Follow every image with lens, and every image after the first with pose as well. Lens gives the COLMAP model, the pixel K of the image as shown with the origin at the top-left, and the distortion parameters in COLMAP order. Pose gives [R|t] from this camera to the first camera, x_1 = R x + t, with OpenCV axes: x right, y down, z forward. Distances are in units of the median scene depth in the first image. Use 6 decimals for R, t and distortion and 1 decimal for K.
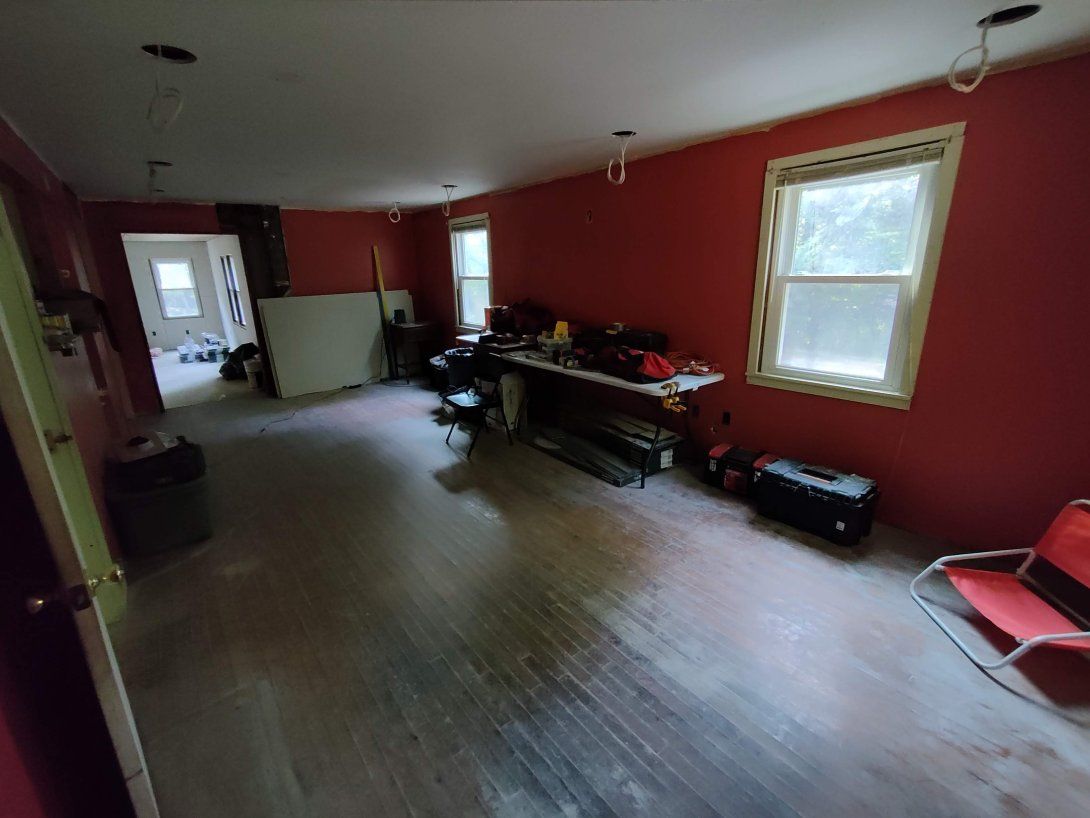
lens RADIAL K [[496.8, 0, 530.6], [0, 496.8, 404.4], [0, 0, 1]] dist [0.002286, 0.000838]
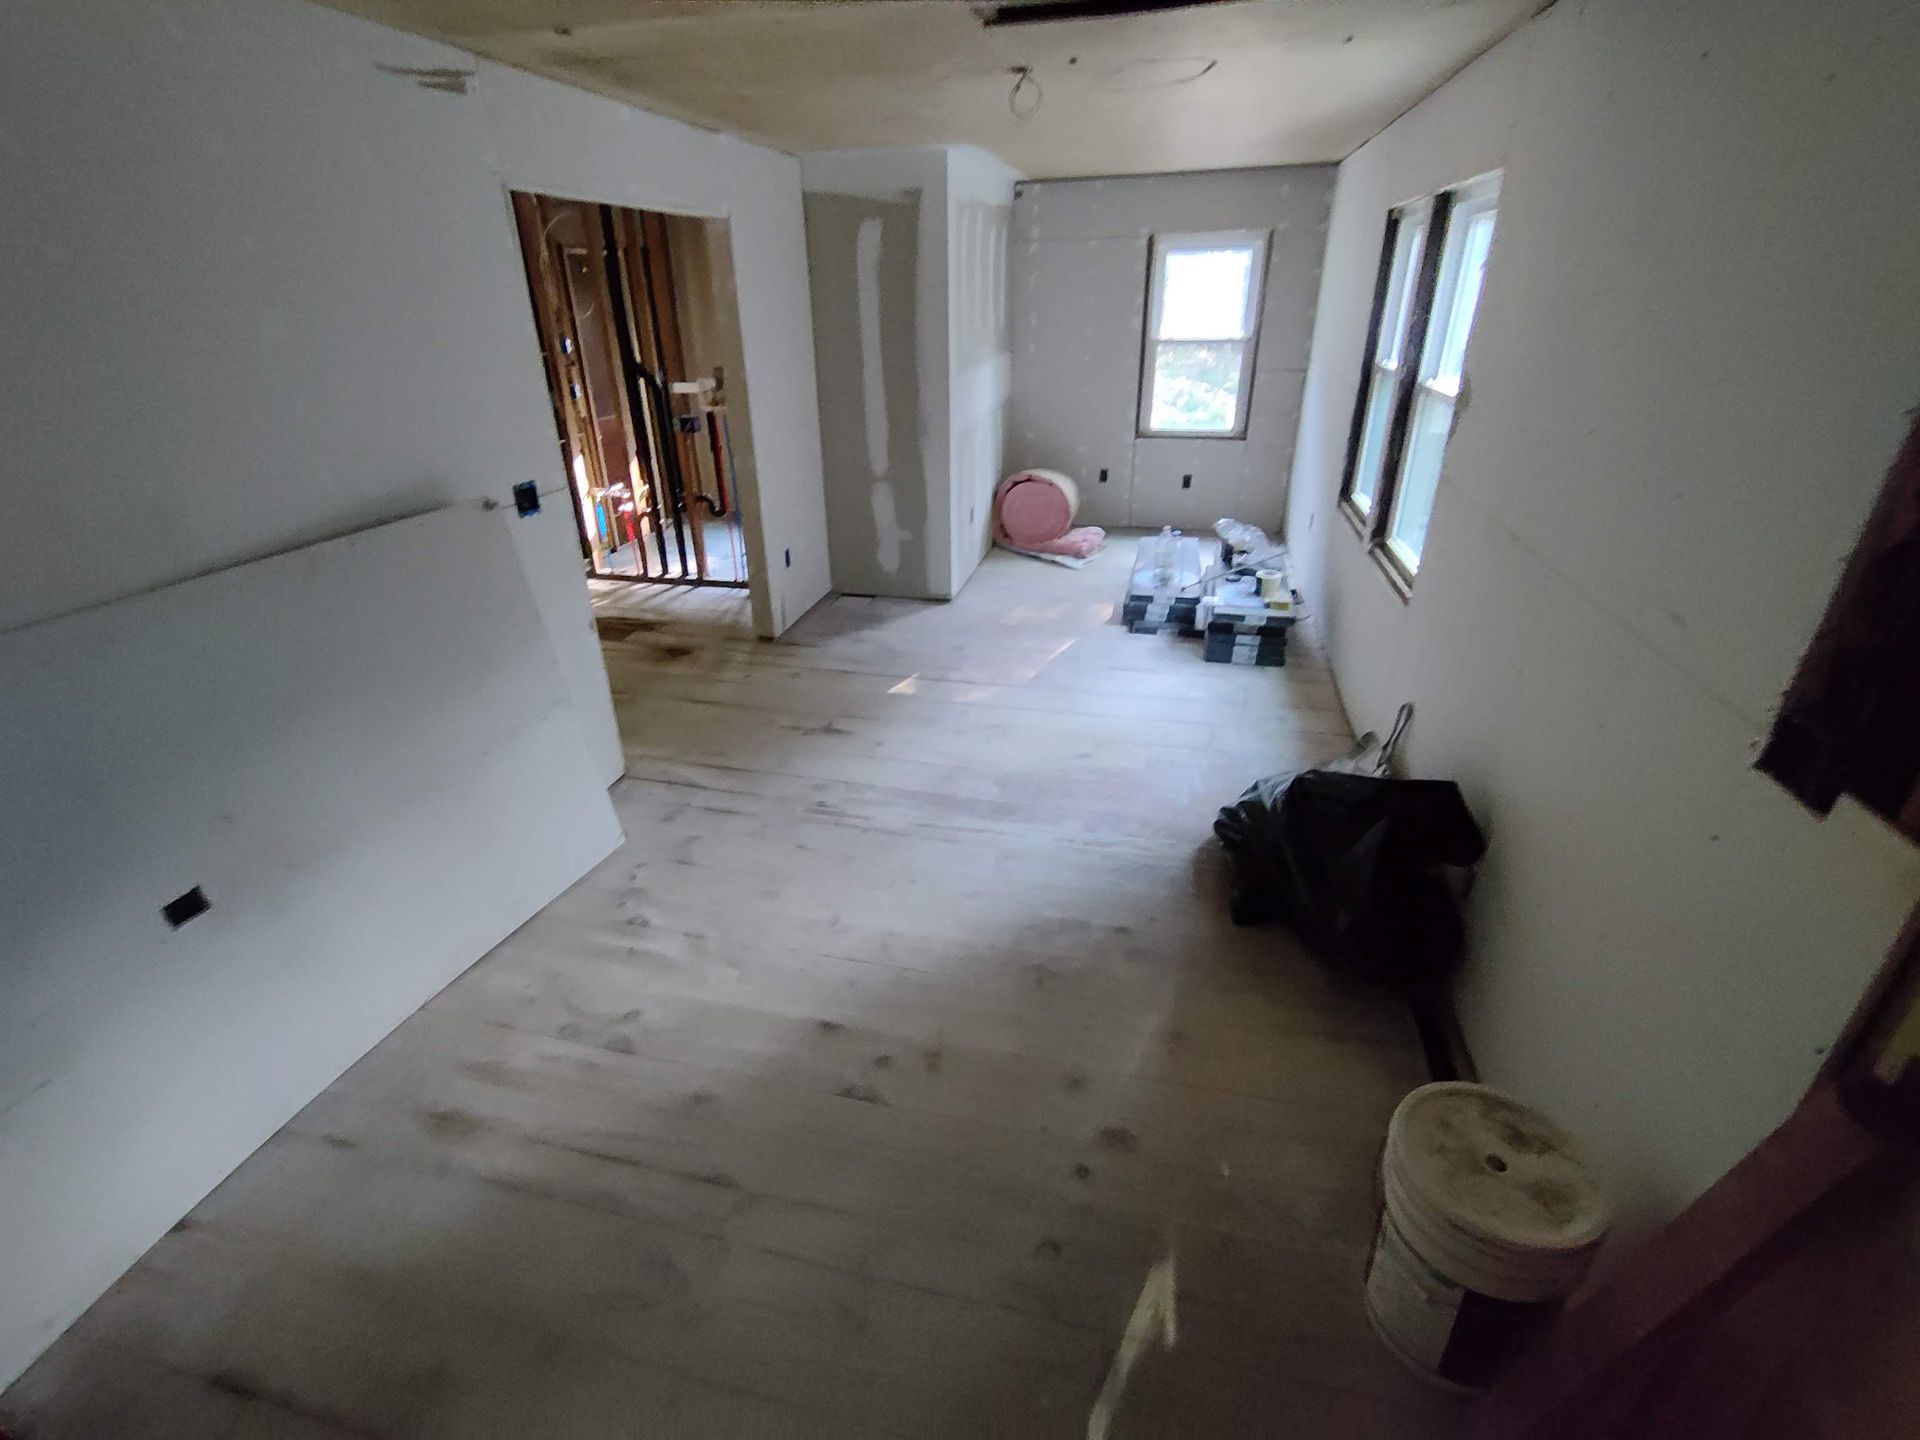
lens RADIAL K [[875.1, 0, 934.7], [0, 875.1, 711.9], [0, 0, 1]] dist [0.002286, 0.000838]
pose [[0.619335, 0.354532, -0.700522, -0.359658], [-0.211512, 0.934595, 0.285997, -0.141457], [0.756100, -0.028960, 0.653815, 0.529371]]
